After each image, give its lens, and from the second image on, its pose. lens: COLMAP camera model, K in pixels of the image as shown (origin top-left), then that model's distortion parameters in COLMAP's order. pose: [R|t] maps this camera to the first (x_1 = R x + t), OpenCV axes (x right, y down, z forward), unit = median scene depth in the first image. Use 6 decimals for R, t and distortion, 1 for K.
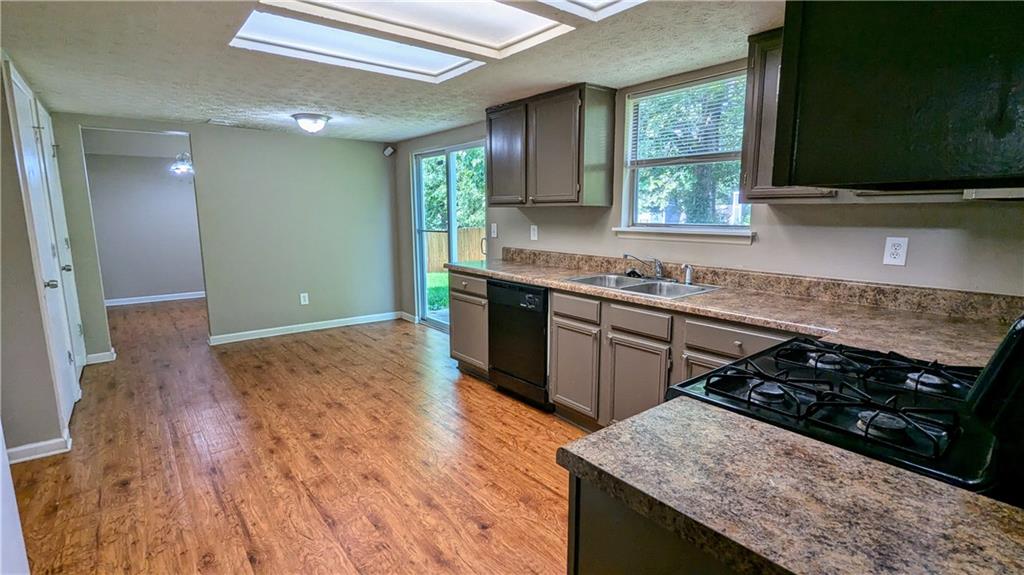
lens RADIAL K [[481.7, 0, 515.5], [0, 481.7, 291.1], [0, 0, 1]] dist [0.002322, -0.000181]
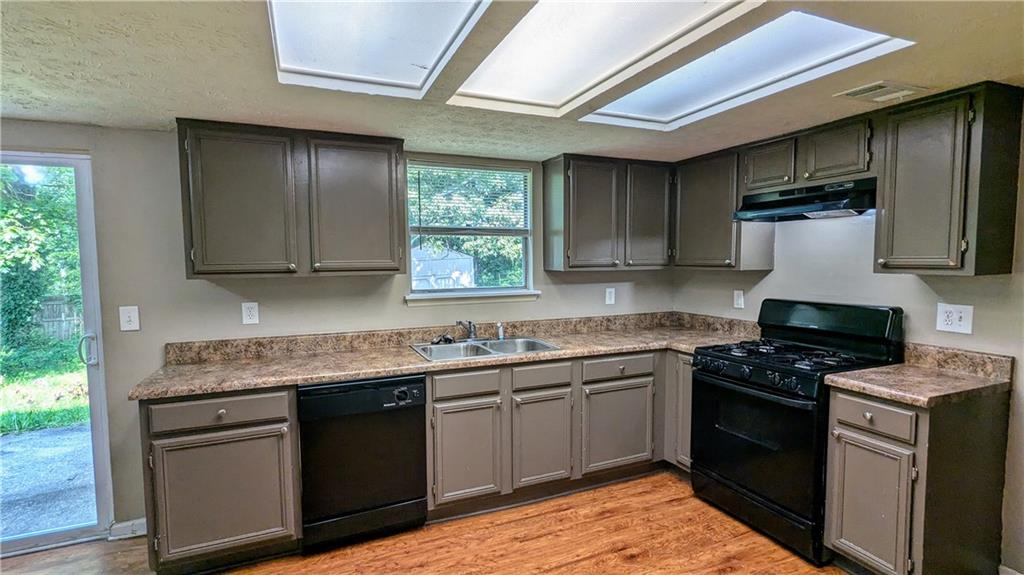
lens RADIAL K [[481.7, 0, 515.5], [0, 481.7, 291.1], [0, 0, 1]] dist [0.002322, -0.000181]
pose [[0.266141, -0.065374, 0.961715, -0.713489], [0.168400, 0.985508, 0.020389, -0.142557], [-0.949110, 0.156527, 0.273293, 0.625153]]
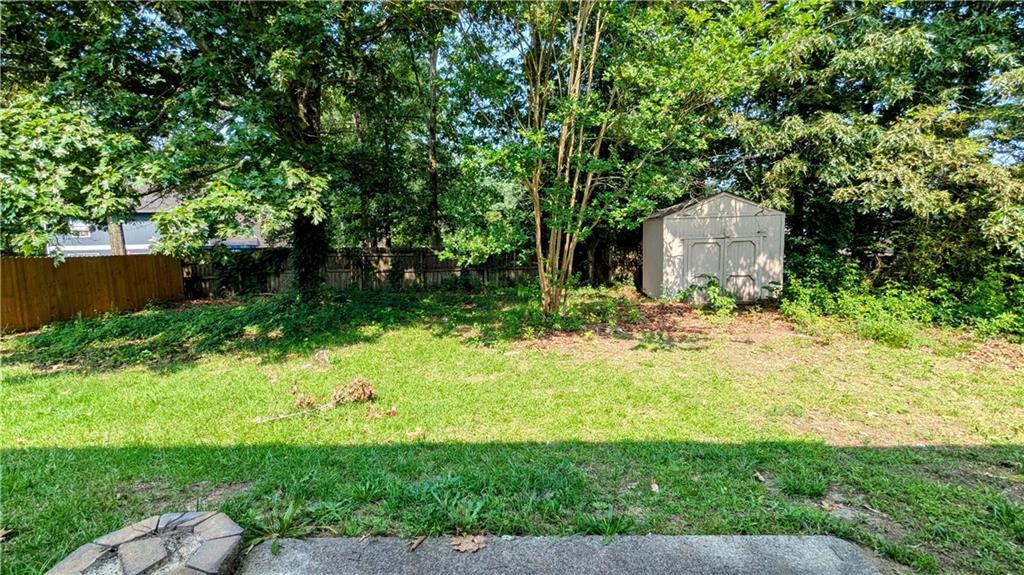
lens RADIAL K [[481.7, 0, 515.5], [0, 481.7, 291.1], [0, 0, 1]] dist [0.002322, -0.000181]
pose [[0.632333, -0.114277, 0.766222, 0.058867], [0.127341, 0.990939, 0.042703, -0.339065], [-0.764159, 0.070568, 0.641156, 1.863804]]
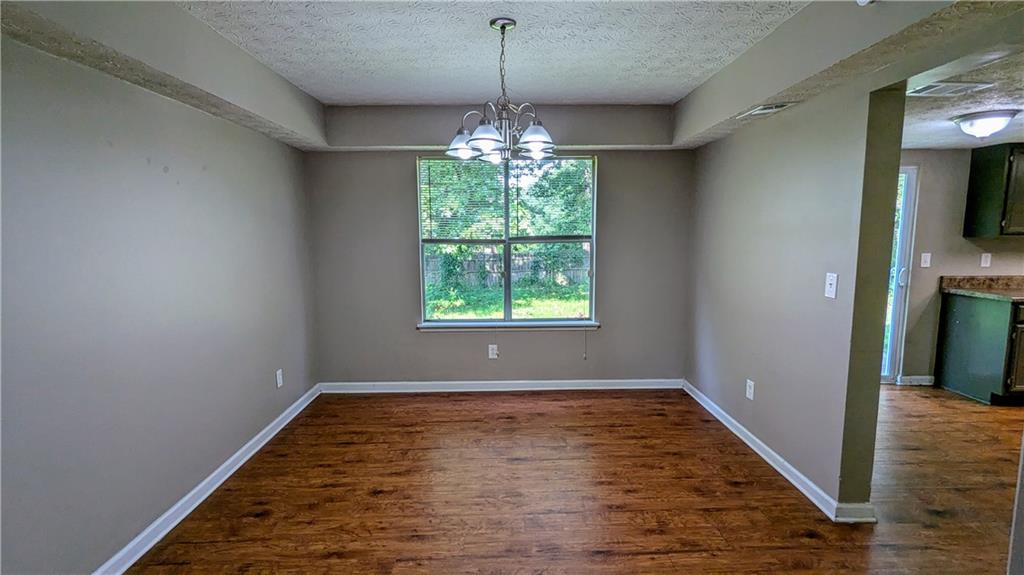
lens RADIAL K [[478.8, 0, 517.3], [0, 478.8, 287.8], [0, 0, 1]] dist [0.003638, 0.000578]
pose [[0.618027, -0.095625, 0.780319, -2.033936], [0.131636, 0.991149, 0.017204, -0.301099], [-0.775057, 0.092086, 0.625145, 1.587125]]
